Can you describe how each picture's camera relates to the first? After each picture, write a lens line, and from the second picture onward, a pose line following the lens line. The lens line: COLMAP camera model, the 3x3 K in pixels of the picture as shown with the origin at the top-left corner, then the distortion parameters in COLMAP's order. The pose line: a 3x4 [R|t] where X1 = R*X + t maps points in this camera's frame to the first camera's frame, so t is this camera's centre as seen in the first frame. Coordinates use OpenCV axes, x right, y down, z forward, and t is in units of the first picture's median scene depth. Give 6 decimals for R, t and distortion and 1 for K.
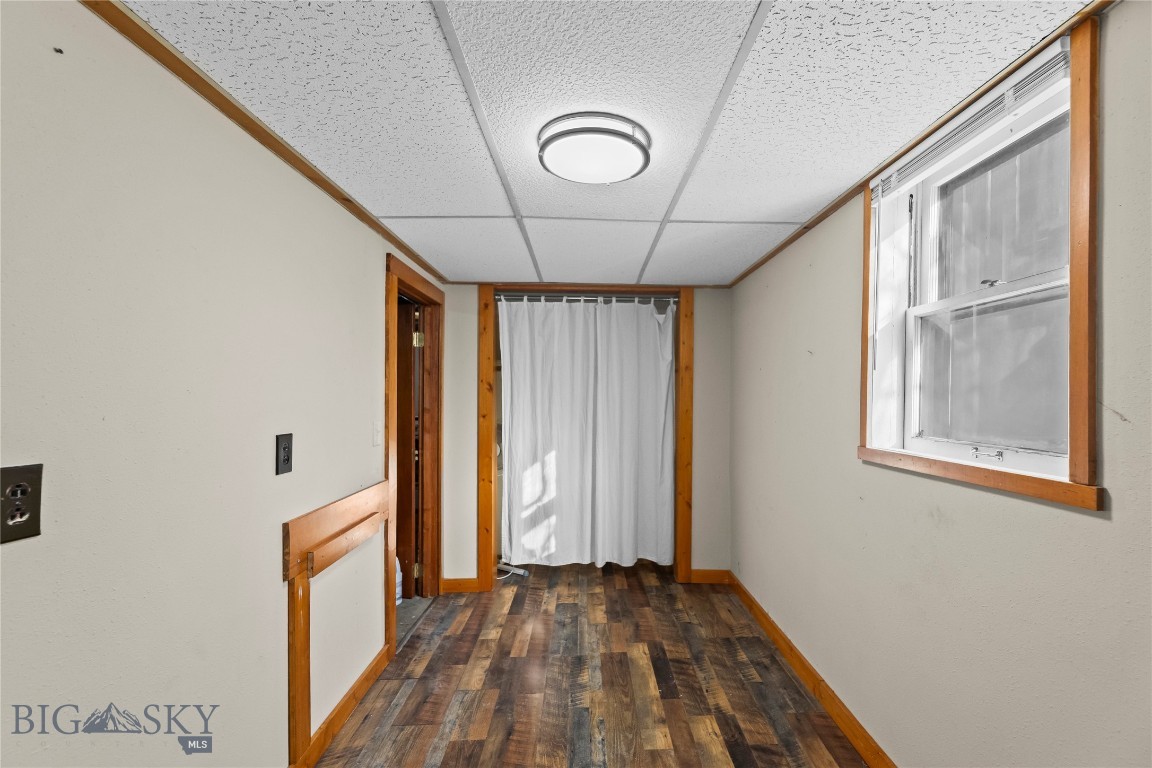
lens RADIAL K [[490.8, 0, 600.3], [0, 490.8, 400.1], [0, 0, 1]] dist [-0.001707, -0.000114]
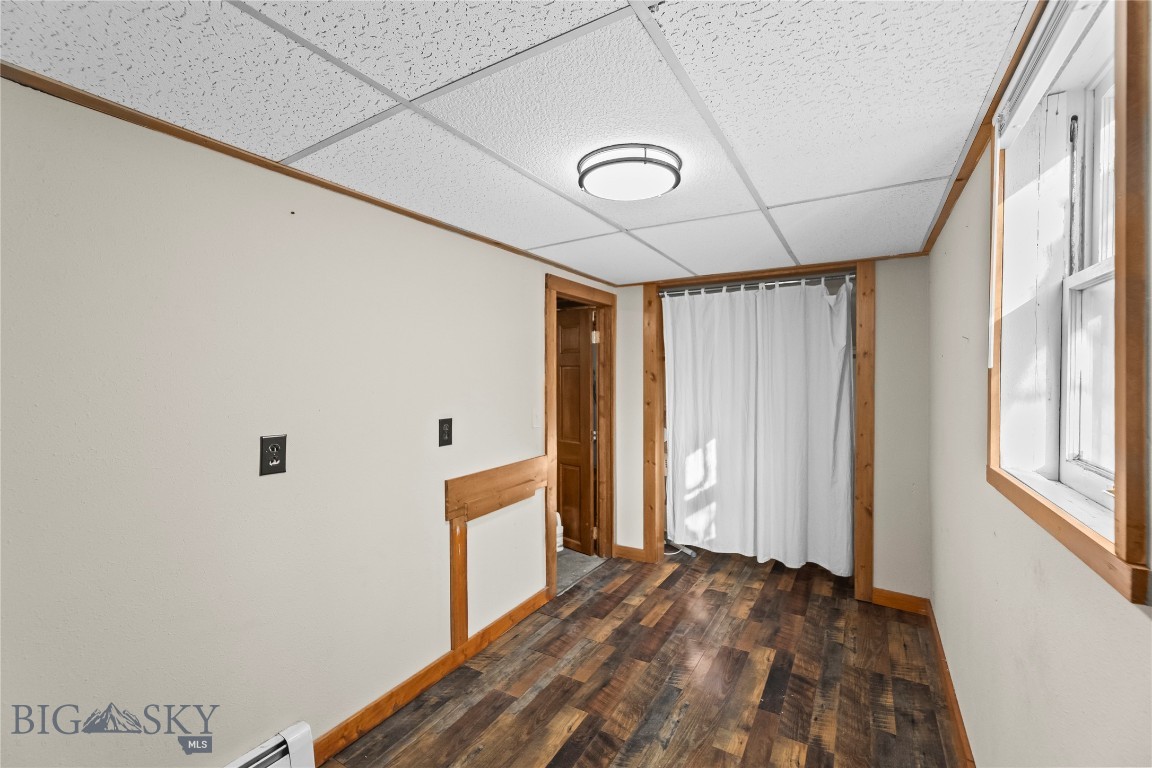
lens RADIAL K [[476.9, 0, 579.4], [0, 476.9, 380.5], [0, 0, 1]] dist [-0.000883, -0.000046]
pose [[0.839104, 0.000236, -0.543970, 0.263074], [0.001406, 0.999996, 0.002602, -0.026620], [0.543969, -0.002948, 0.839100, 0.022486]]
